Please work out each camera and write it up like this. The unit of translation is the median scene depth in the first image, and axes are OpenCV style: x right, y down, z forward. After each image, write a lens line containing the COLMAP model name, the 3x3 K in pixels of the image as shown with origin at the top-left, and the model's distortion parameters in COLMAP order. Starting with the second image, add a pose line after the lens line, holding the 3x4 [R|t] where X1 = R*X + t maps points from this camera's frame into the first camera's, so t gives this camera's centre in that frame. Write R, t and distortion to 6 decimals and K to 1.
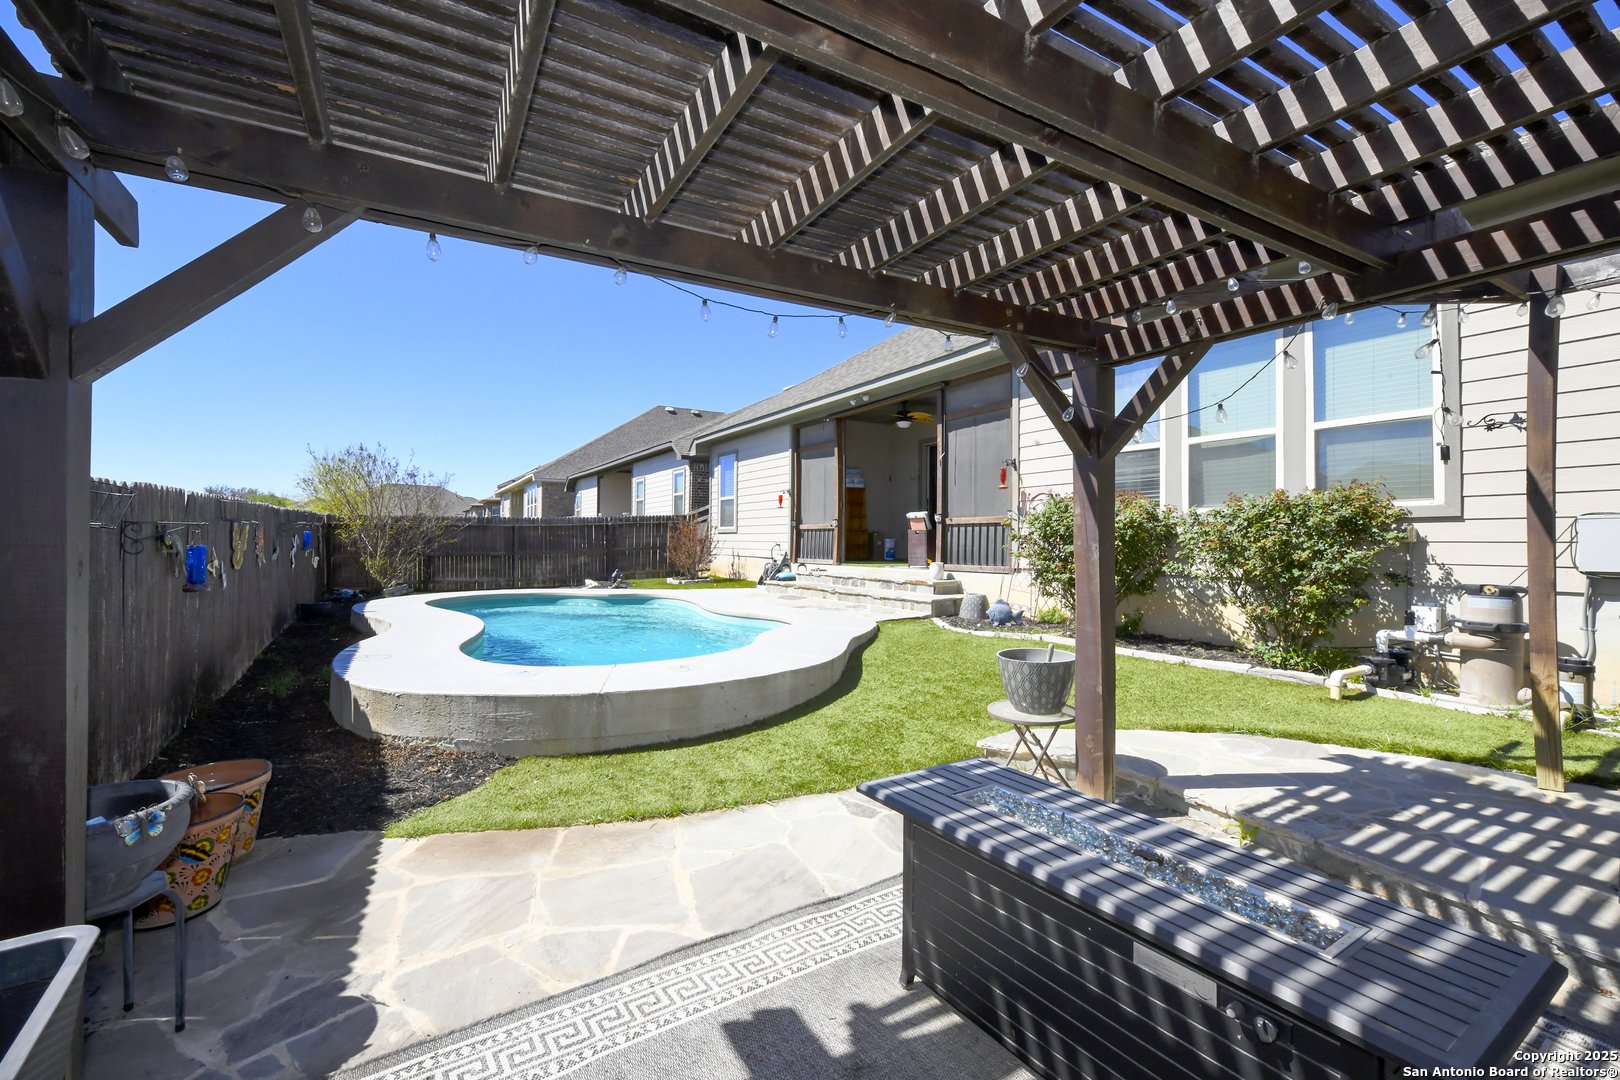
lens RADIAL K [[683.1, 0, 806.4], [0, 683.1, 538.1], [0, 0, 1]] dist [0.002829, 0.000651]
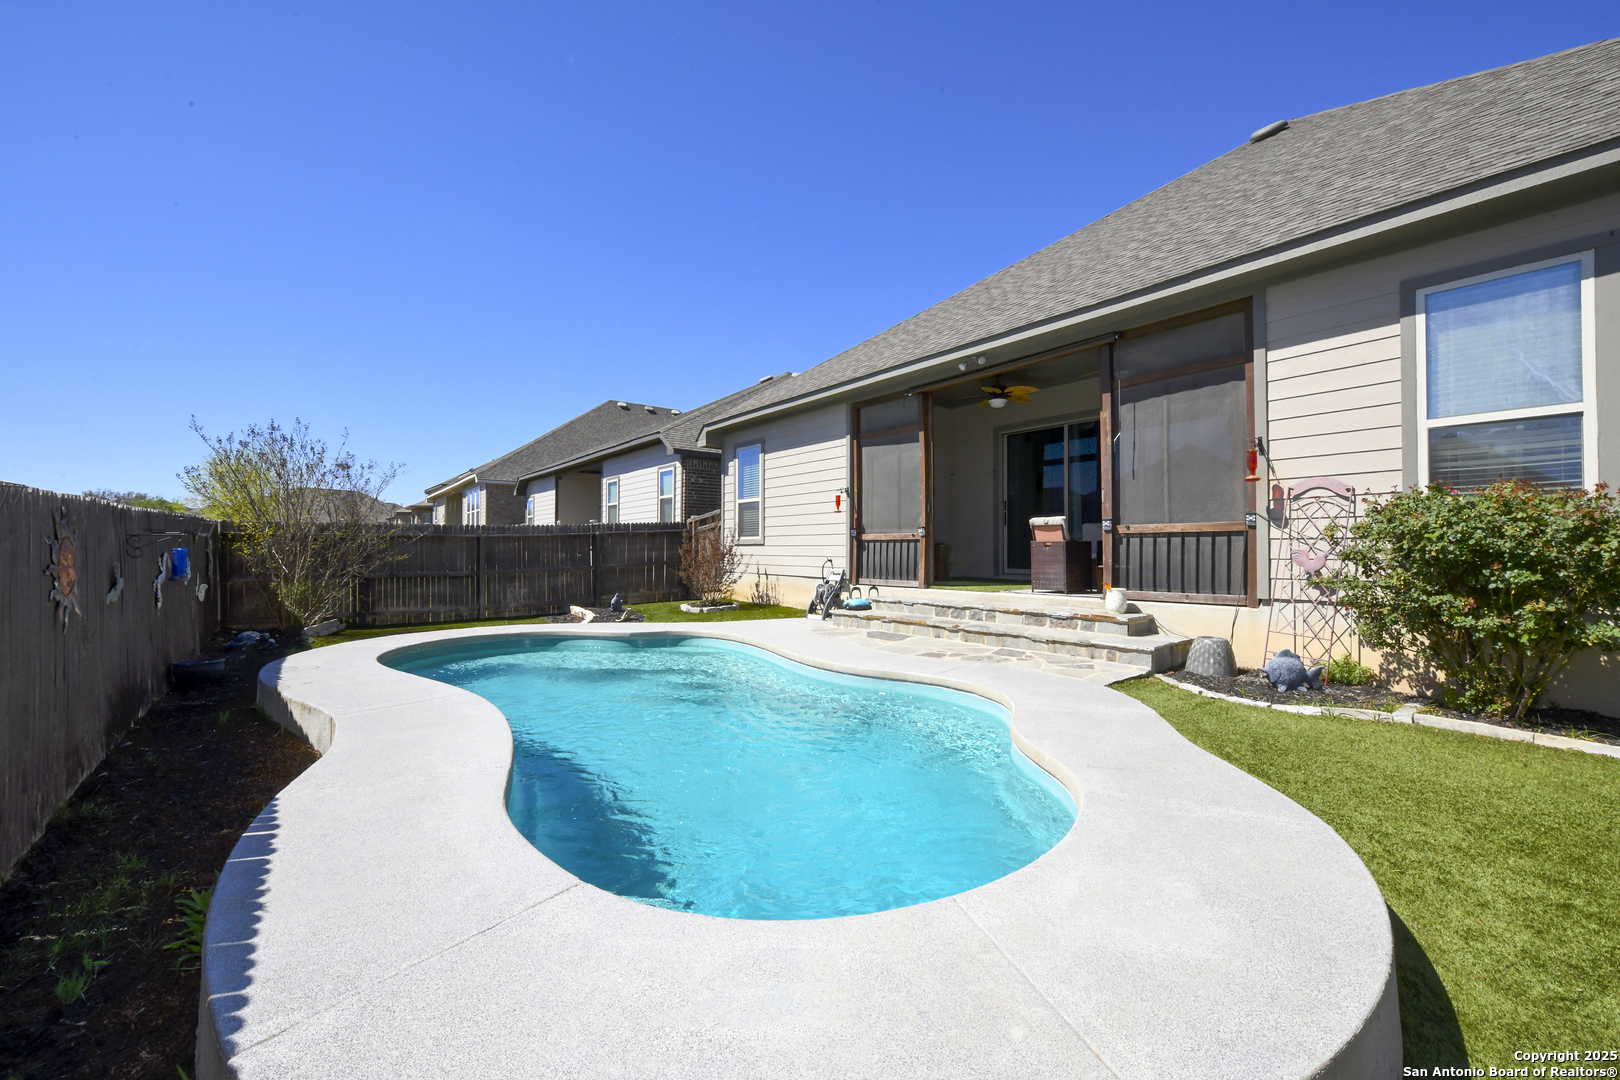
lens RADIAL K [[683.1, 0, 749.8], [0, 683.1, 542.4], [0, 0, 1]] dist [0.002829, 0.000651]
pose [[0.999255, -0.001737, 0.038560, -0.184118], [0.001976, 0.999979, -0.006157, -0.007067], [-0.038548, 0.006228, 0.999237, 0.274381]]
